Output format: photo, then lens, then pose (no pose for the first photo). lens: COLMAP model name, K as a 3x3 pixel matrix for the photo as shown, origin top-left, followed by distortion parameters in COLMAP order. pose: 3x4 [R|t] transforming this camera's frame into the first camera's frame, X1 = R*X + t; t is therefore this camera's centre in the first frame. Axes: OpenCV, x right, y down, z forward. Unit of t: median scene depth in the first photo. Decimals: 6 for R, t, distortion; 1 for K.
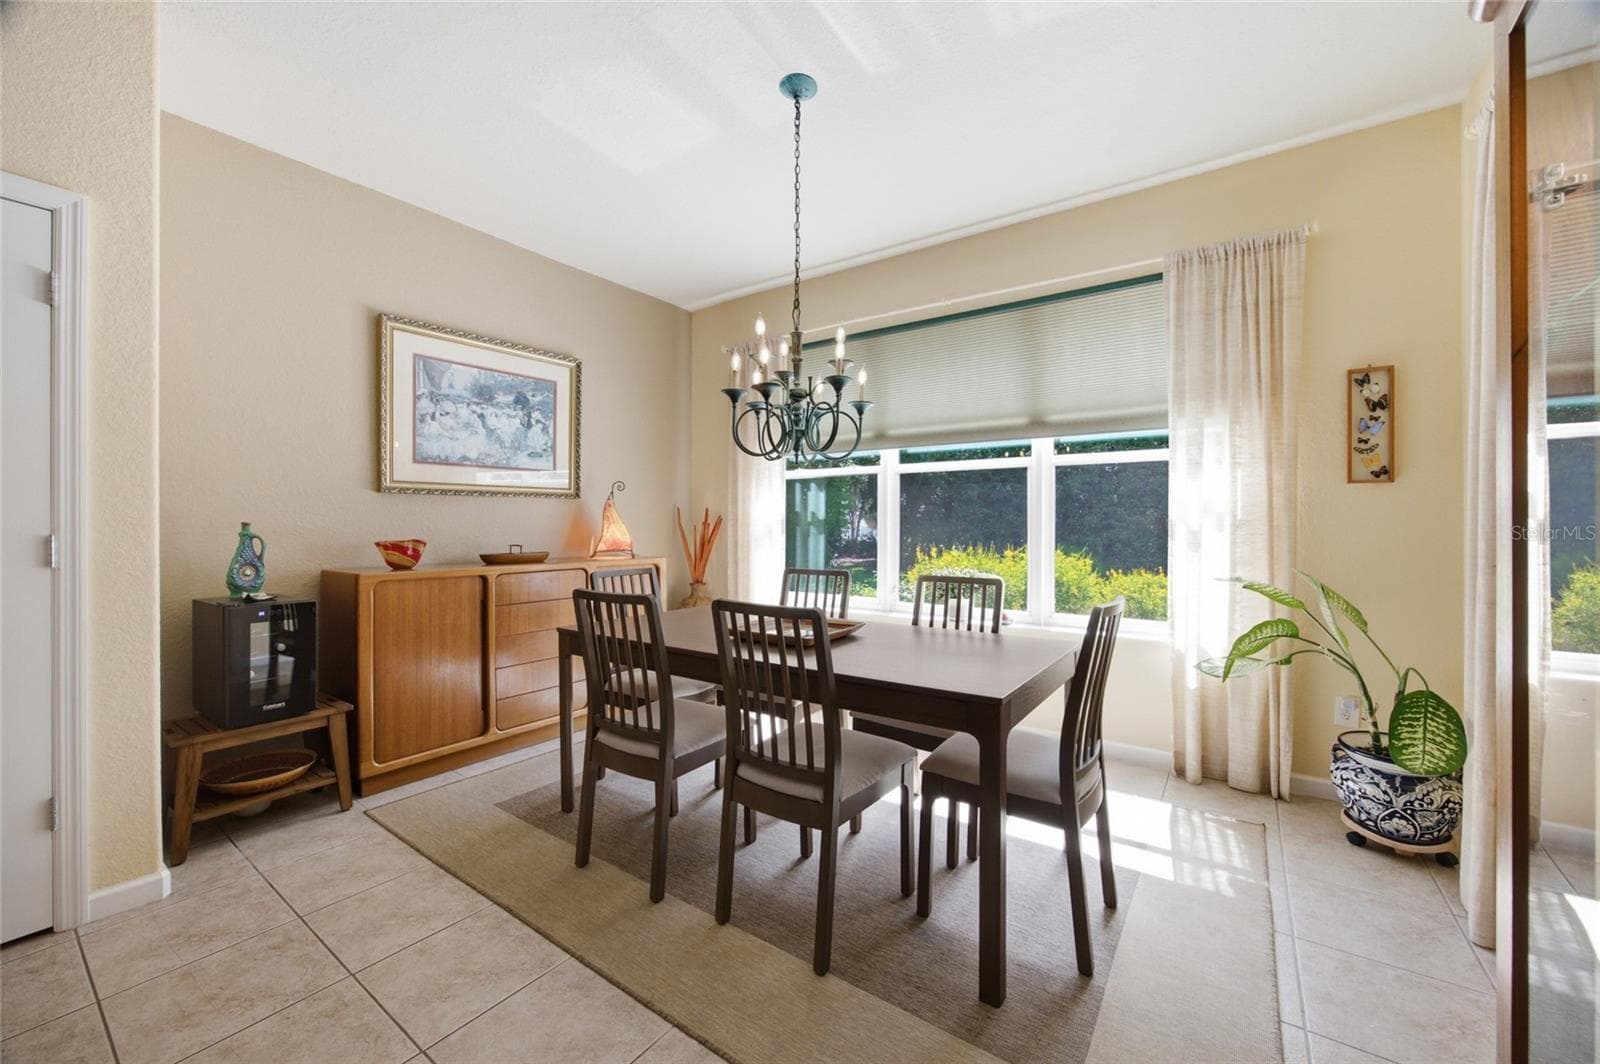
lens RADIAL K [[631.0, 0, 781.4], [0, 631.0, 528.4], [0, 0, 1]] dist [-0.019783, 0.006474]
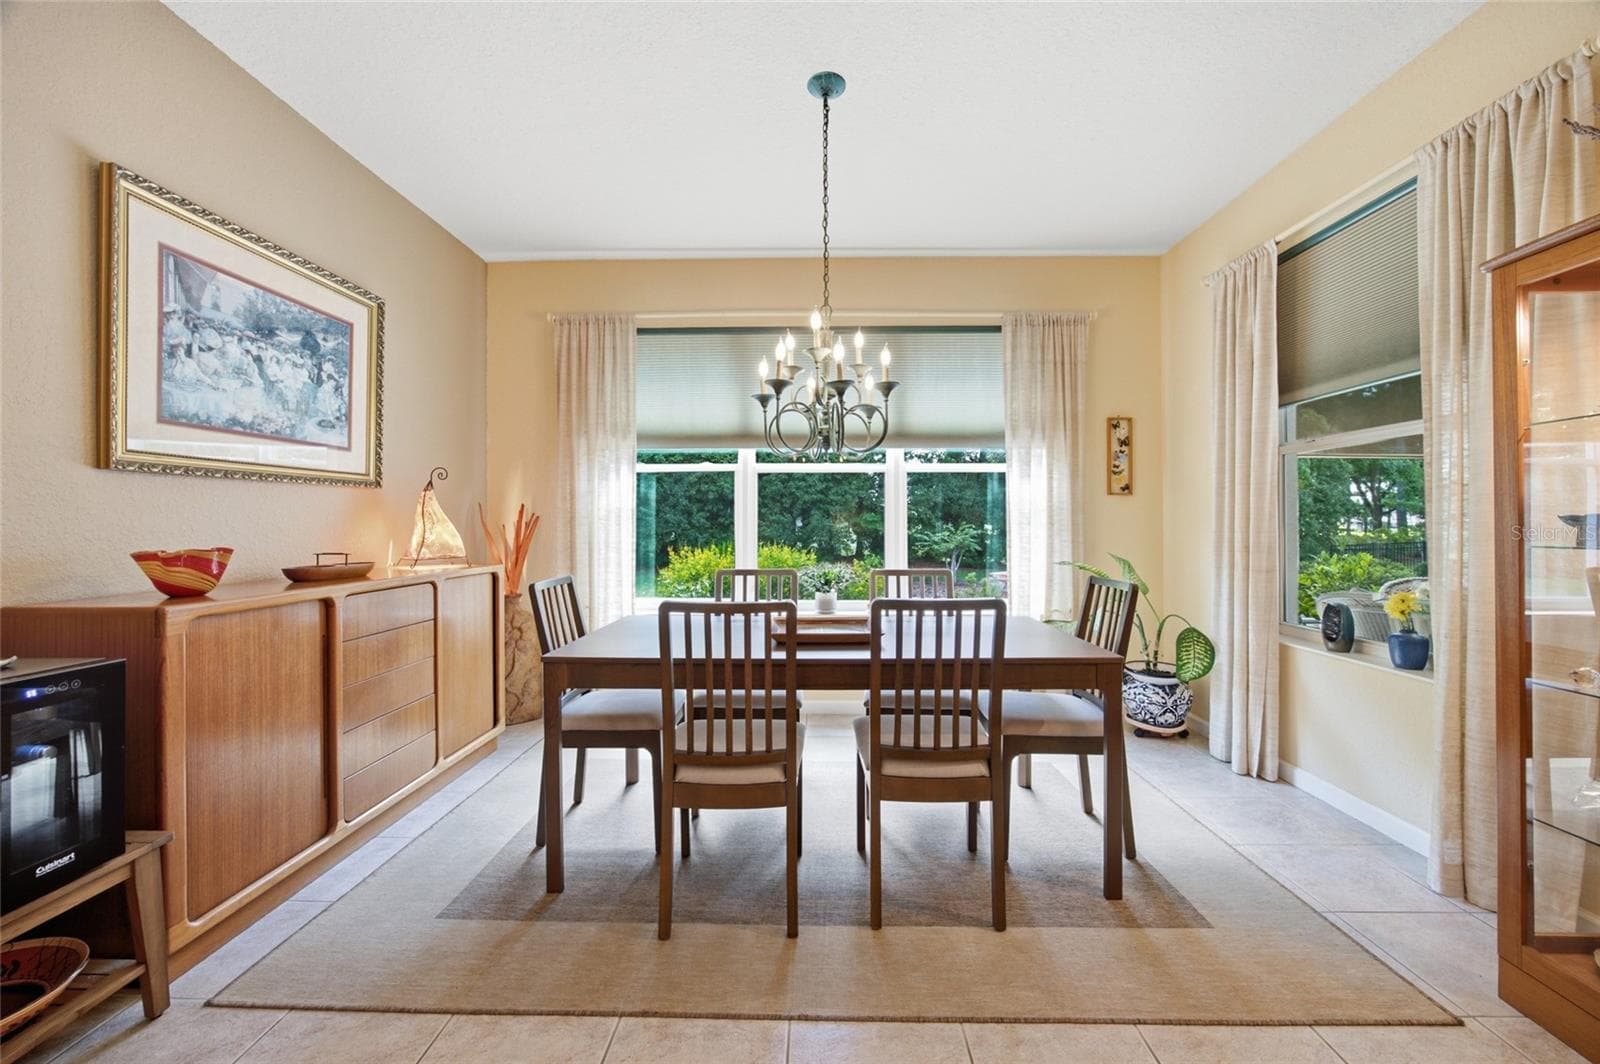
lens RADIAL K [[647.5, 0, 802.4], [0, 647.5, 528.3], [0, 0, 1]] dist [-0.022915, 0.009396]
pose [[0.820705, -0.005242, 0.571328, -0.443508], [0.004971, 0.999986, 0.002033, -0.000151], [-0.571331, 0.001172, 0.820719, 0.138770]]
